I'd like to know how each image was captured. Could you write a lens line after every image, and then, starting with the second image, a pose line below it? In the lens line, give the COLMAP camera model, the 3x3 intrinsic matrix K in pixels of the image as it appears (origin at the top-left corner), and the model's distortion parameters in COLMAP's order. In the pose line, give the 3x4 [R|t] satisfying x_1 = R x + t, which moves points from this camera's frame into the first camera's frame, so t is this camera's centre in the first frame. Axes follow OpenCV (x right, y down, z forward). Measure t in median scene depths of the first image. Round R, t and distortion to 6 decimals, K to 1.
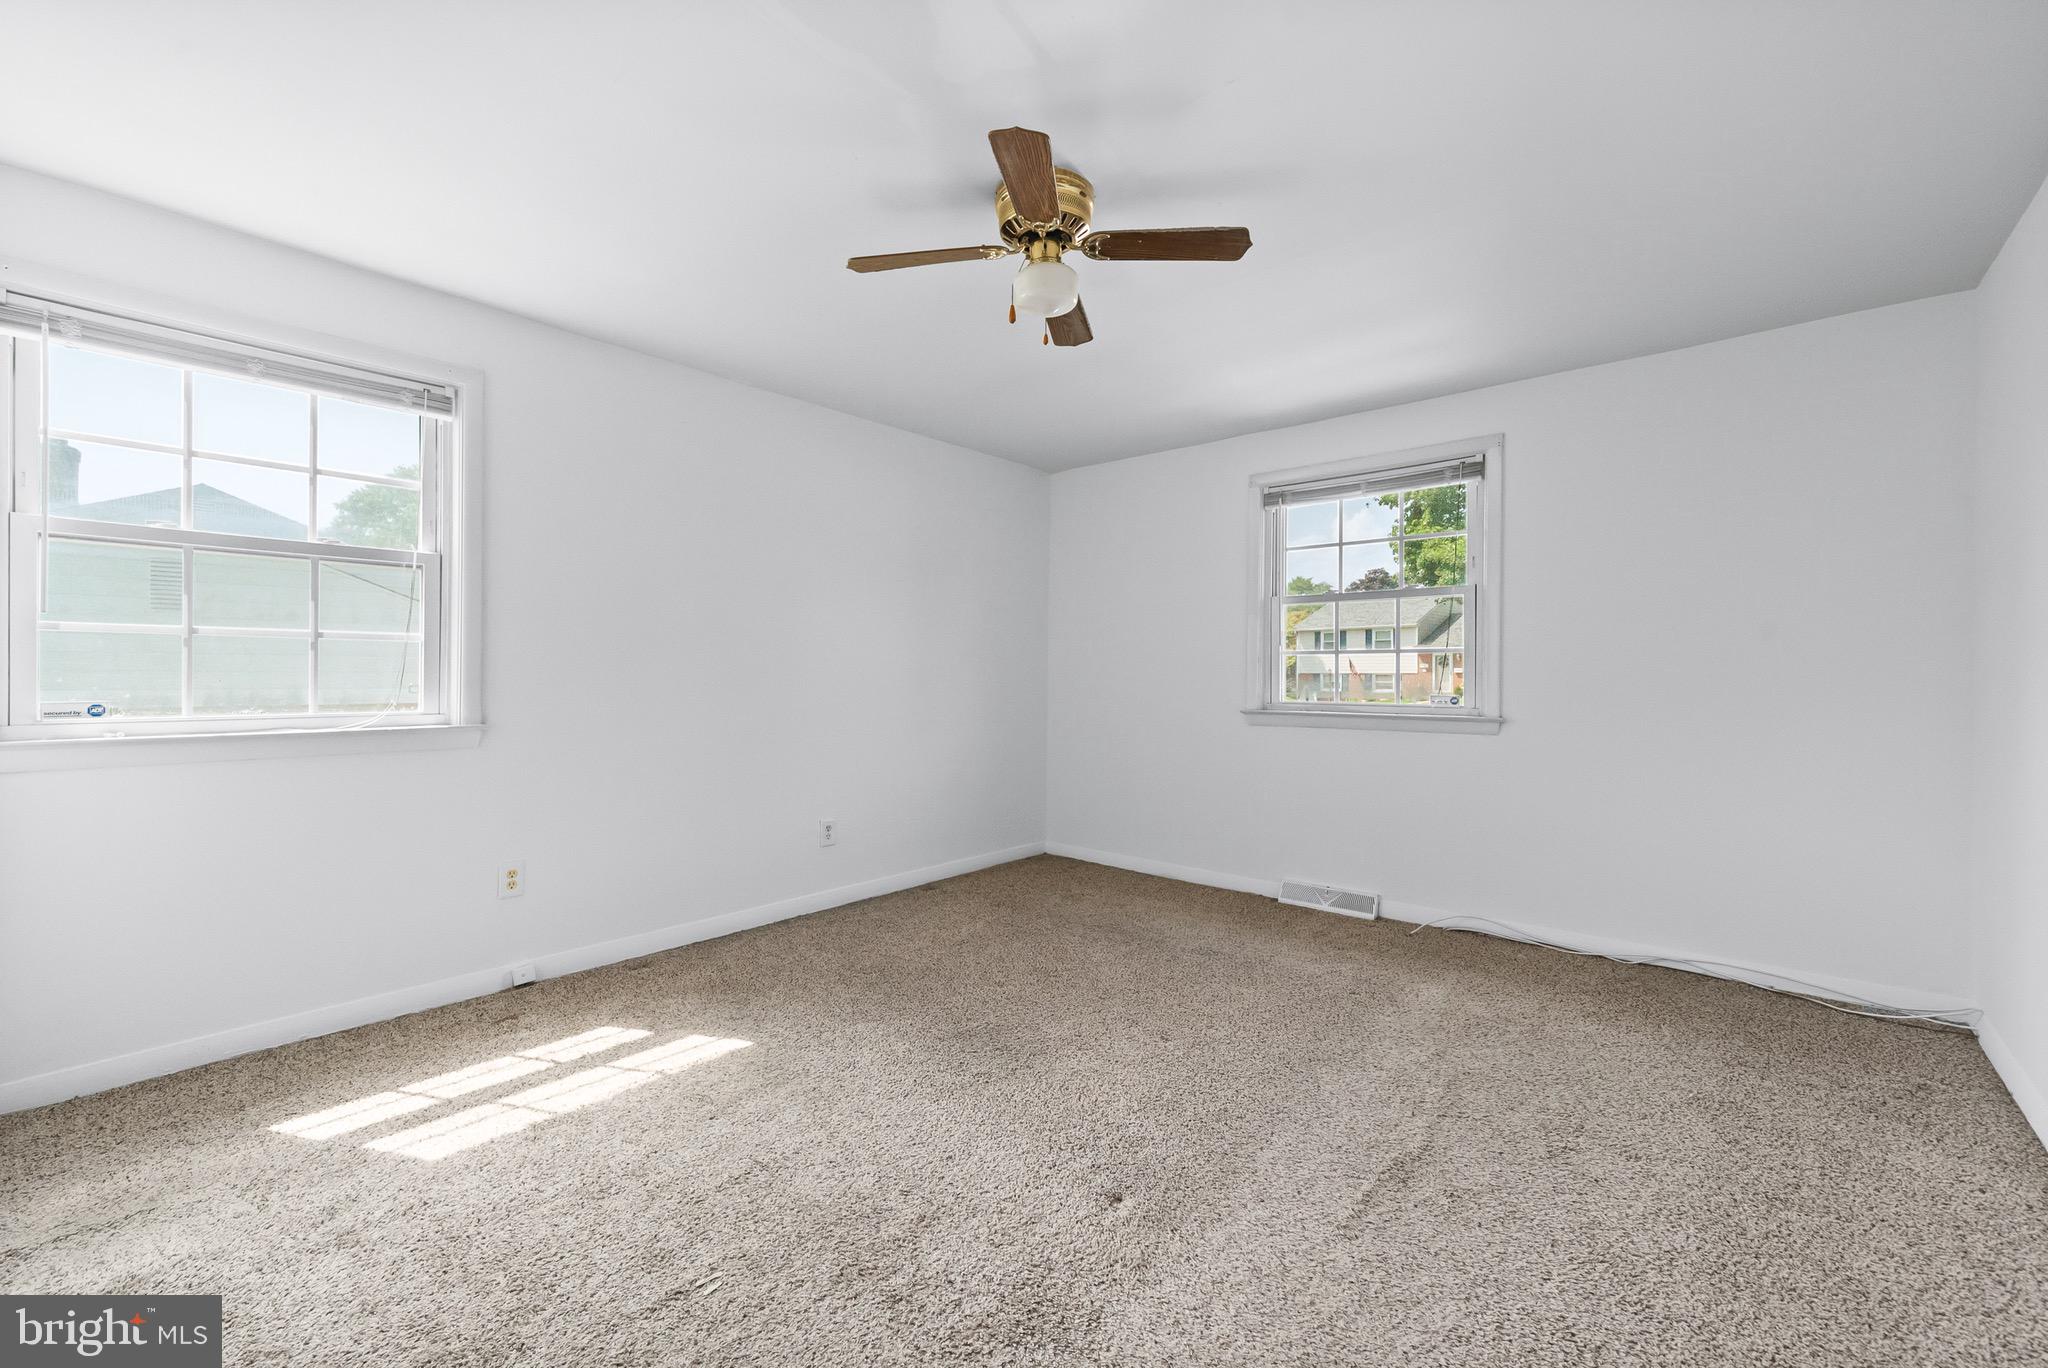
lens RADIAL K [[828.4, 0, 1016.7], [0, 828.4, 671.8], [0, 0, 1]] dist [-0.000899, -0.000086]
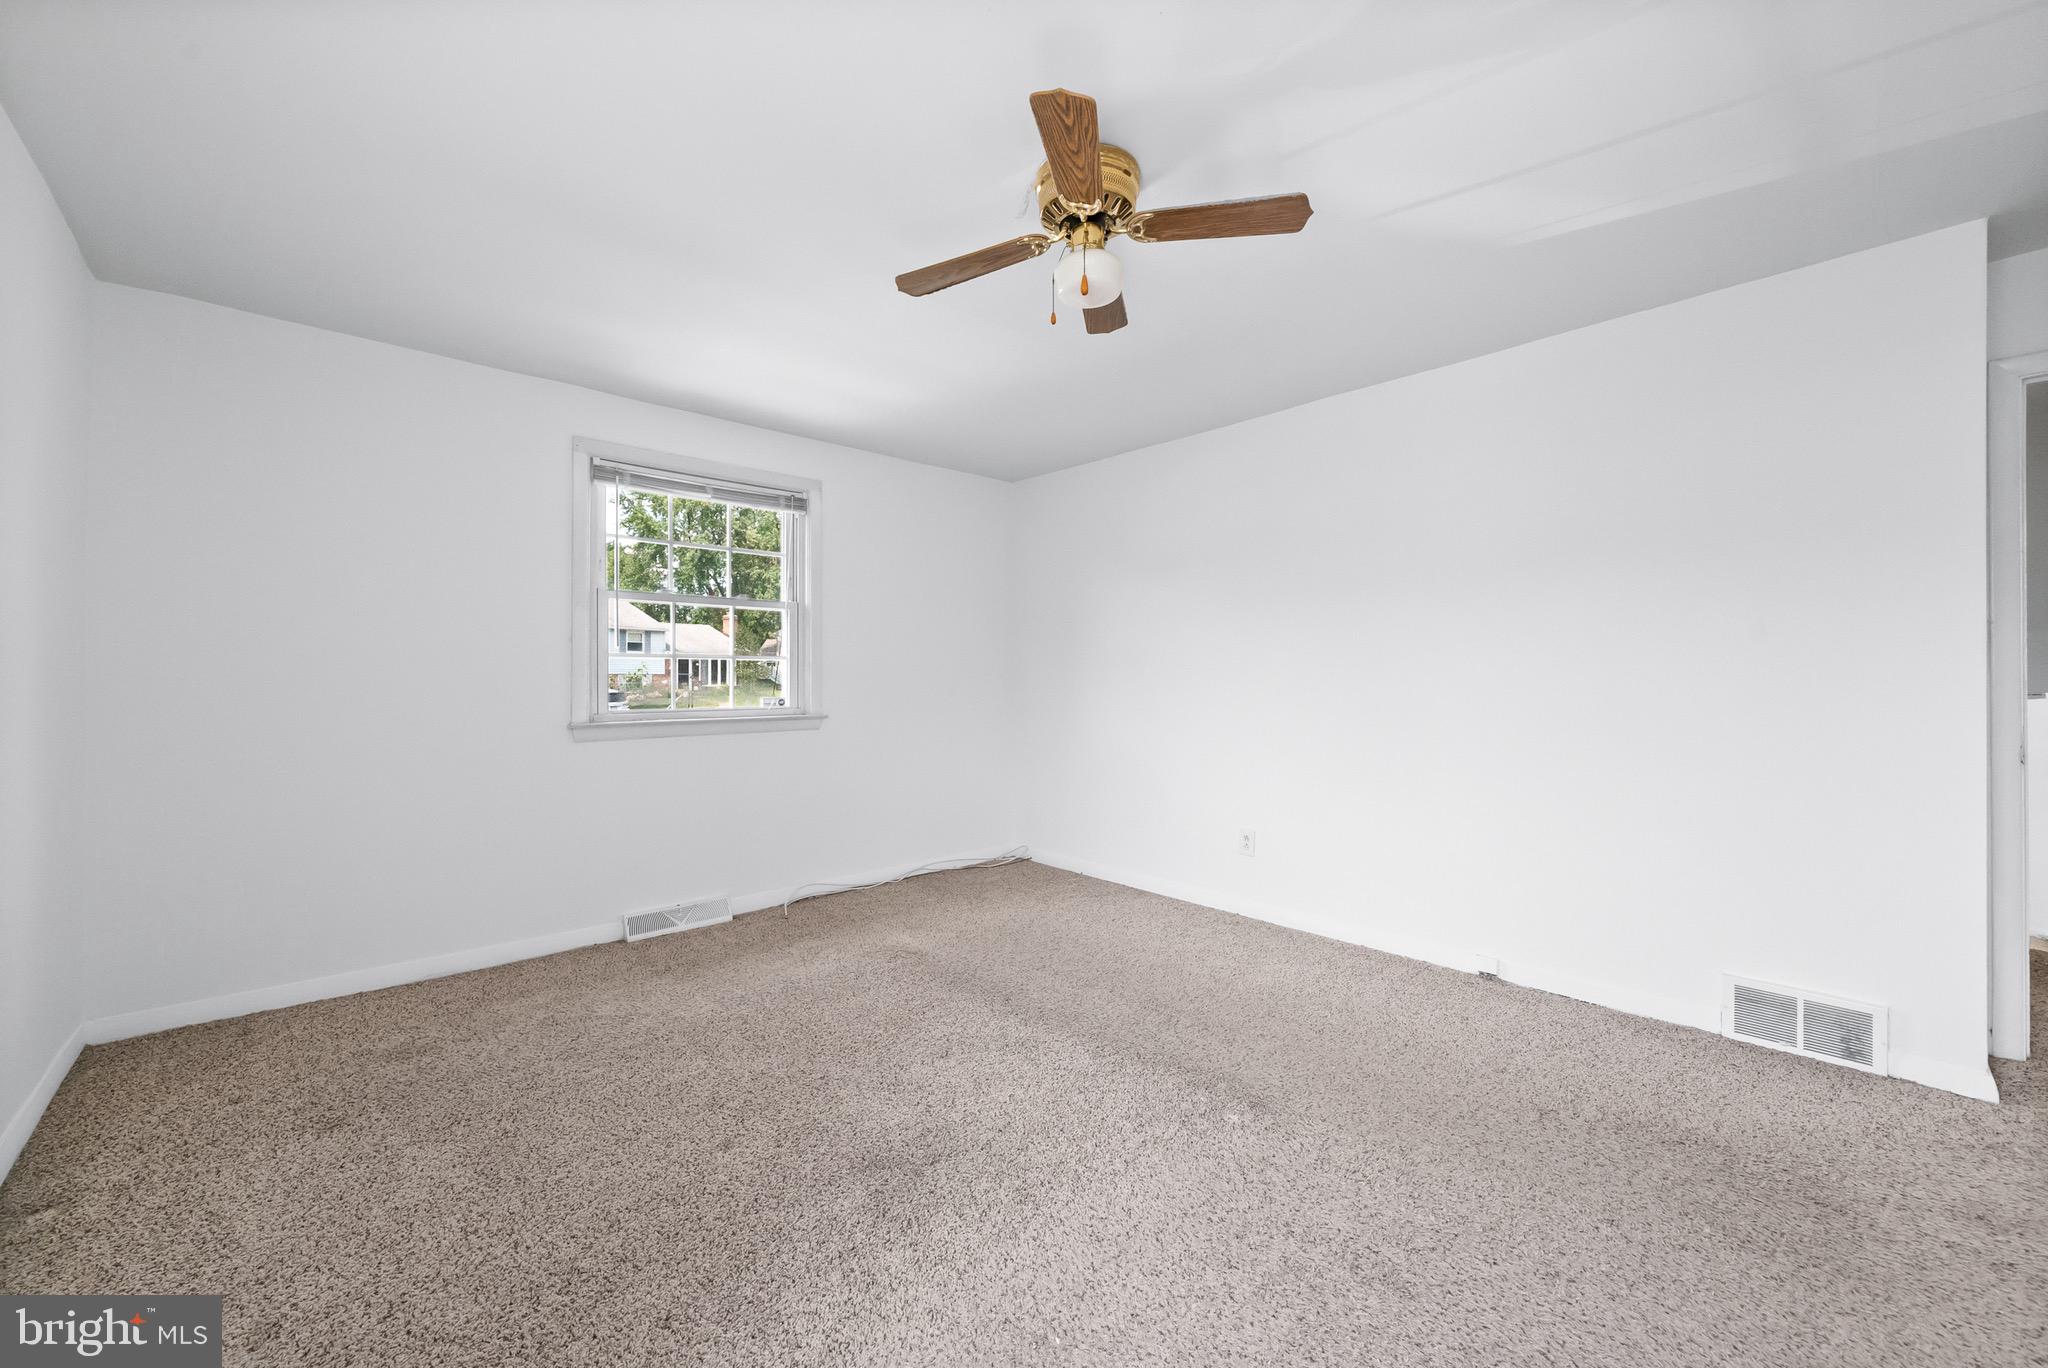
lens RADIAL K [[763.8, 0, 1023.6], [0, 763.8, 678.8], [0, 0, 1]] dist [-0.000341, -0.000011]
pose [[0.125061, -0.001141, 0.992148, -0.484070], [0.004848, 0.999988, 0.000539, 0.004582], [-0.992137, 0.004742, 0.125065, 0.557596]]
